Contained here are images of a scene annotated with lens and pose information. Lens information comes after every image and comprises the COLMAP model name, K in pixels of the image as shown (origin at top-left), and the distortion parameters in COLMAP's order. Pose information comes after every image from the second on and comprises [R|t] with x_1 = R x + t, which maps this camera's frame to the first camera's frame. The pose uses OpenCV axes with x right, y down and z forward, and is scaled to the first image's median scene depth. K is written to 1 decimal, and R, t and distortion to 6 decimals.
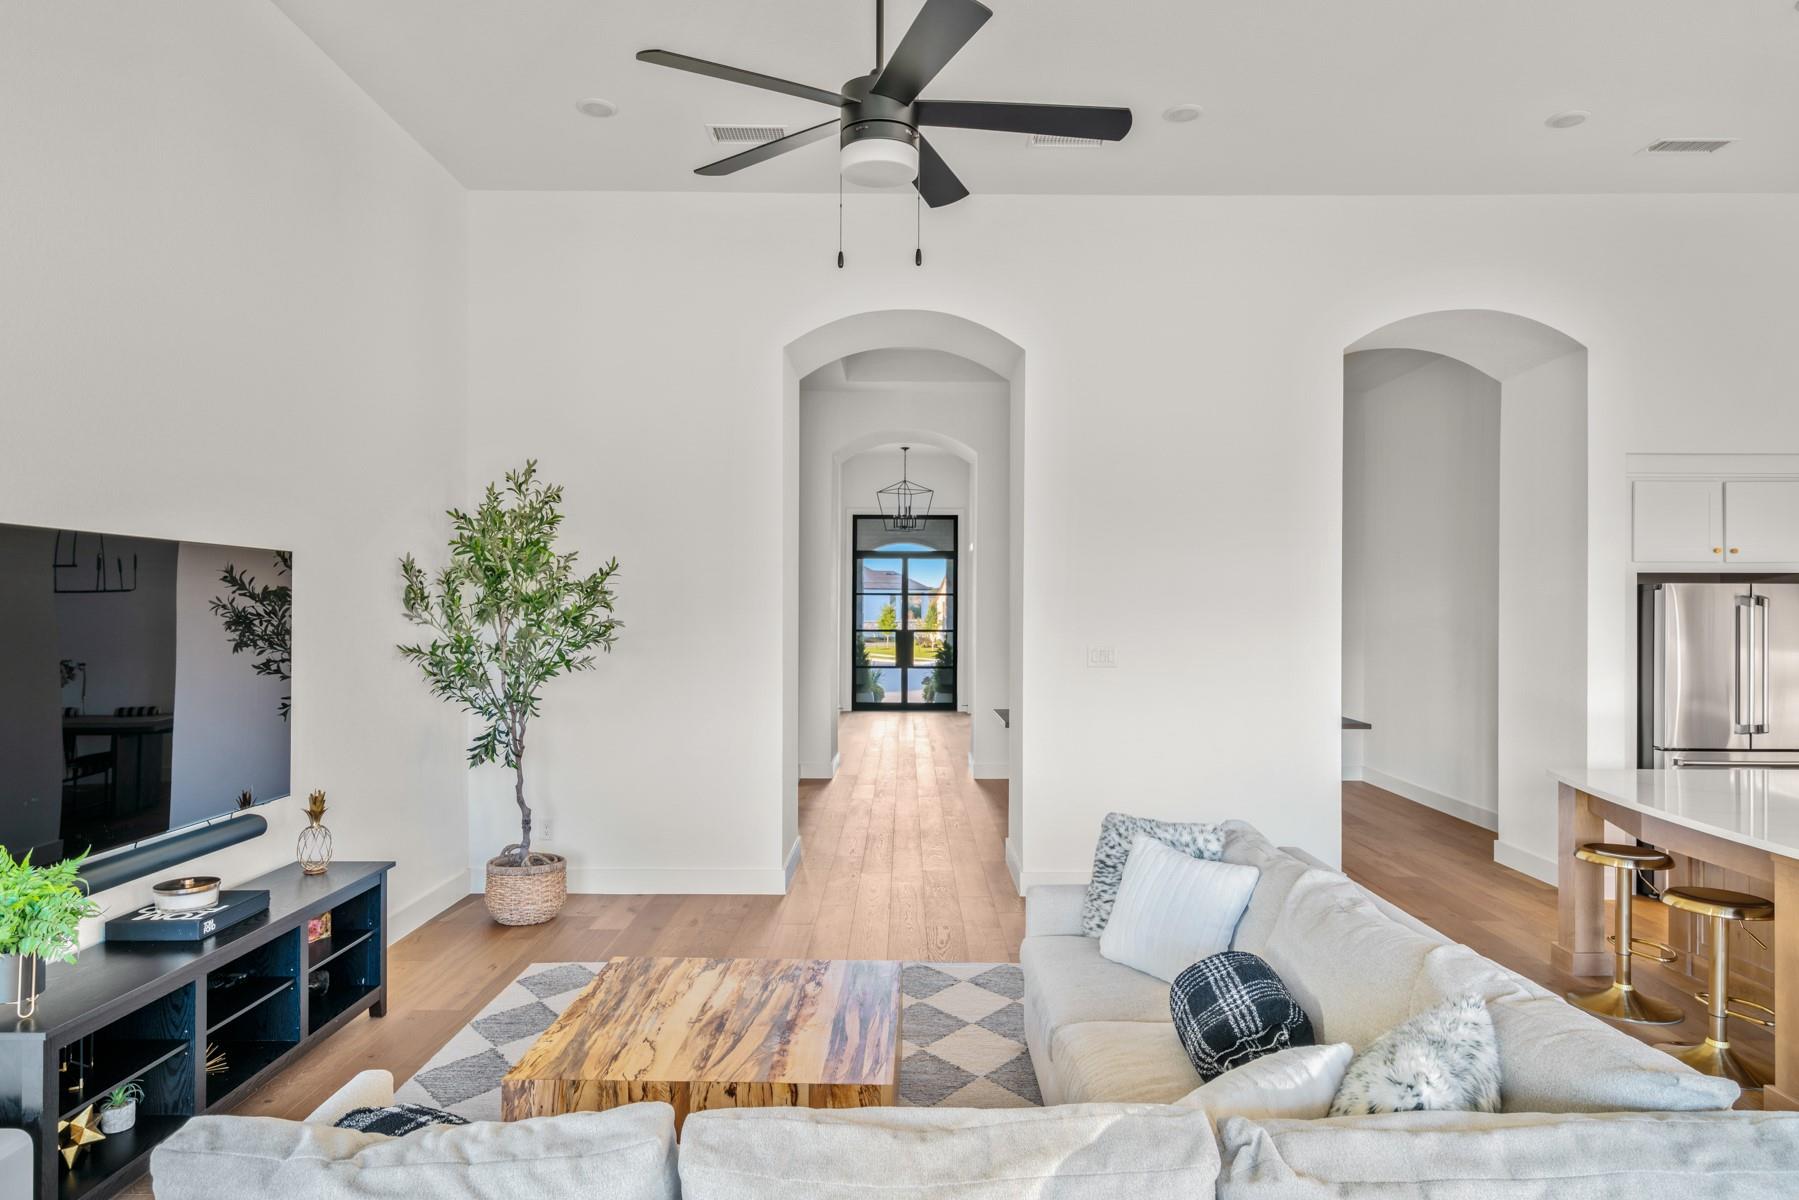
lens RADIAL K [[1120.5, 0, 899.5], [0, 1120.5, 600.0], [0, 0, 1]] dist [0.007963, 0.001318]
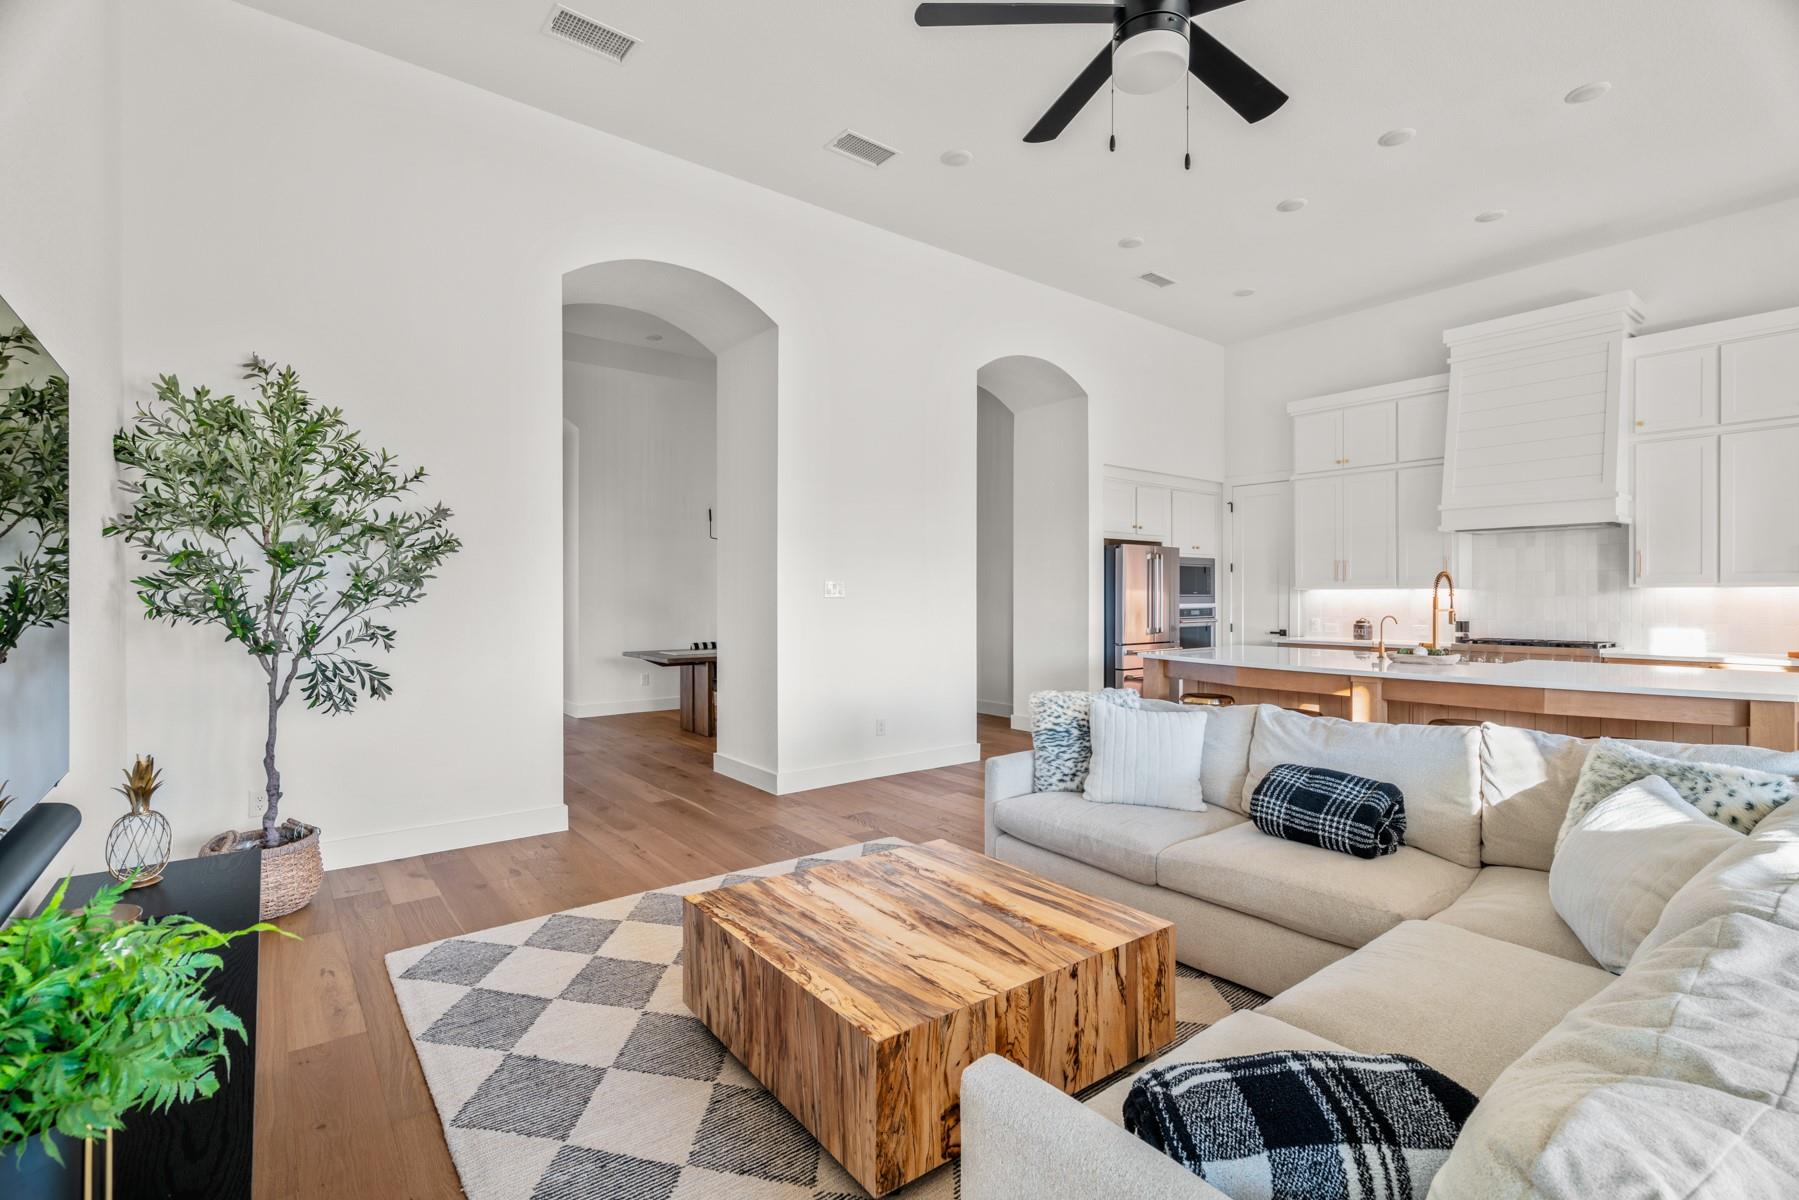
lens RADIAL K [[822.6, 0, 899.5], [0, 822.6, 600.0], [0, 0, 1]] dist [-0.002348, -0.000109]
pose [[0.782066, -0.006812, 0.623158, -0.528391], [-0.000208, 0.999937, 0.011191, 0.083977], [-0.623195, -0.008881, 0.782016, 0.412302]]
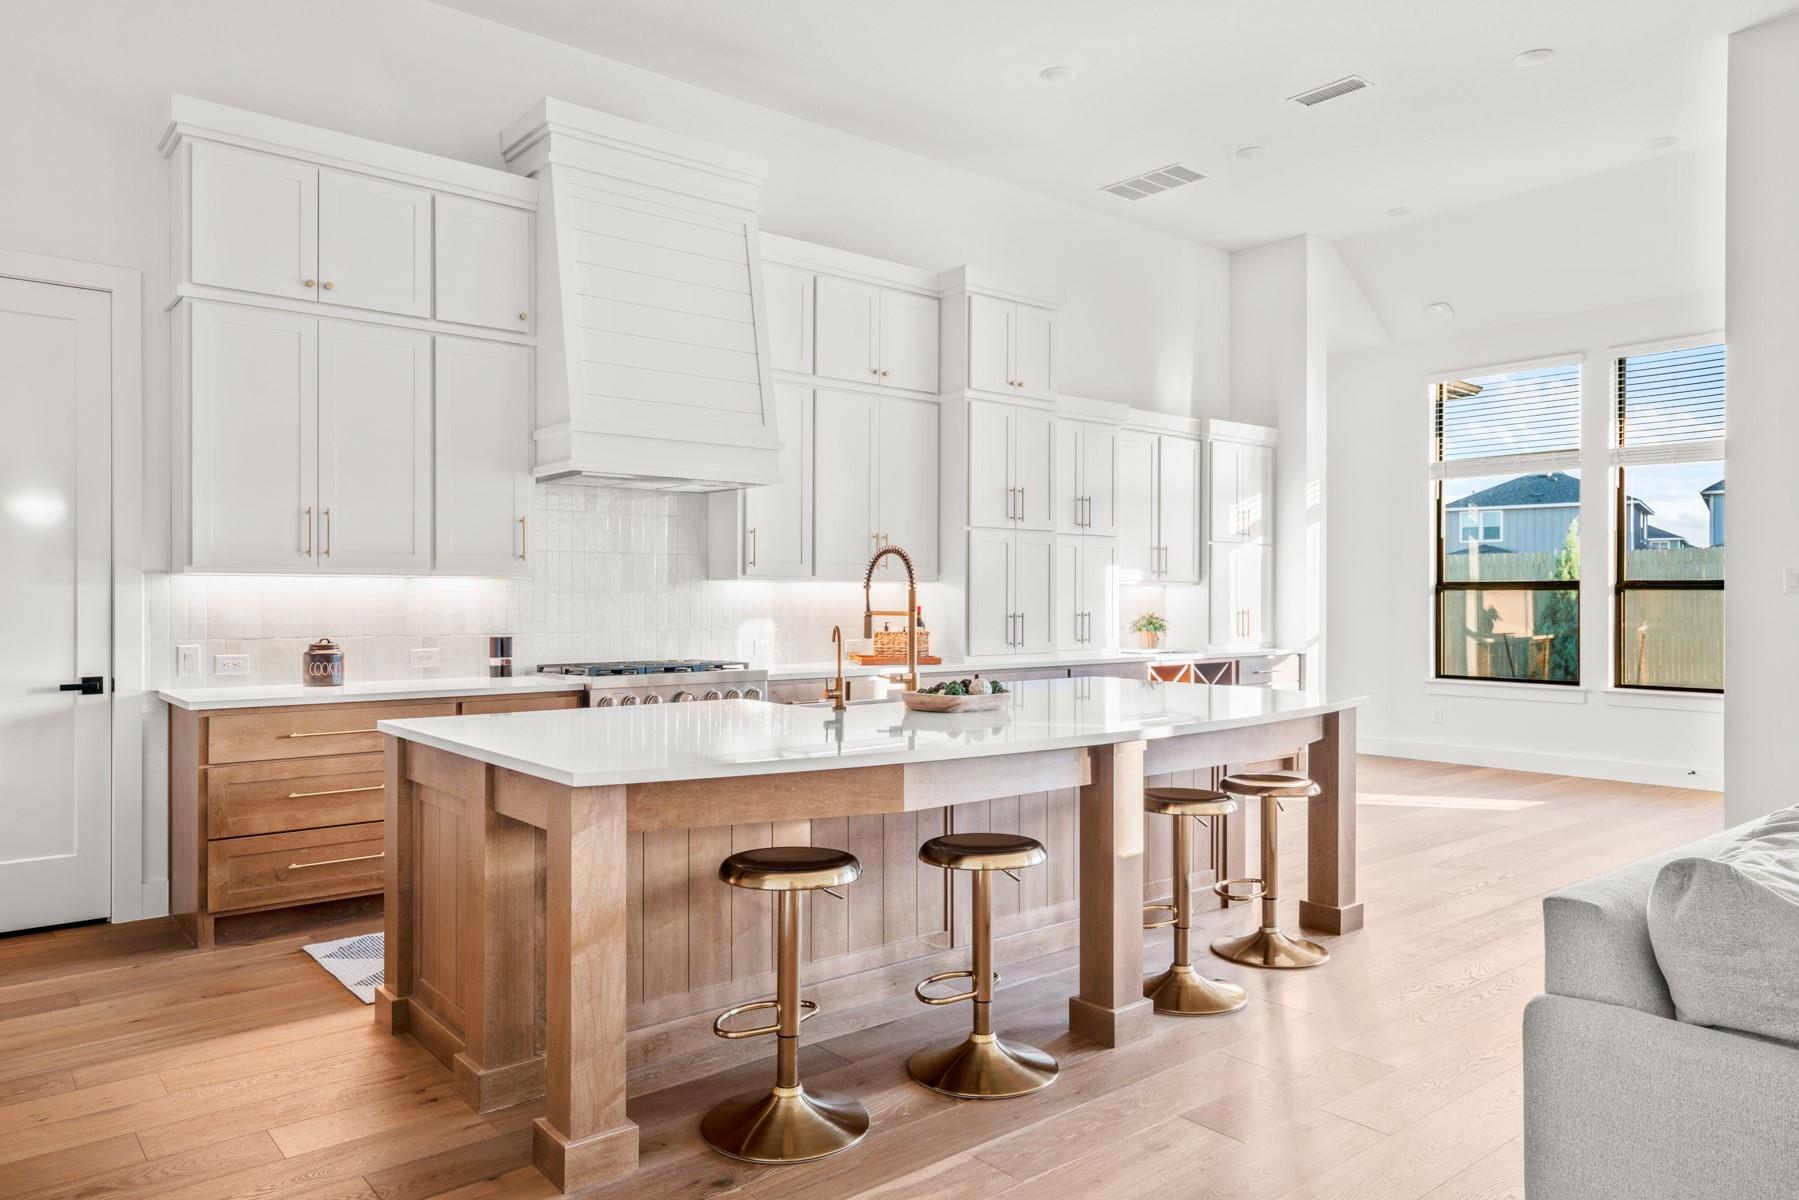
lens RADIAL K [[1179.9, 0, 899.5], [0, 1179.9, 600.0], [0, 0, 1]] dist [0.001168, 0.000341]
pose [[-0.640473, -0.003121, 0.767975, 0.176224], [-0.007088, 0.999973, -0.001847, 0.105000], [-0.767948, -0.006627, -0.640478, 1.615214]]
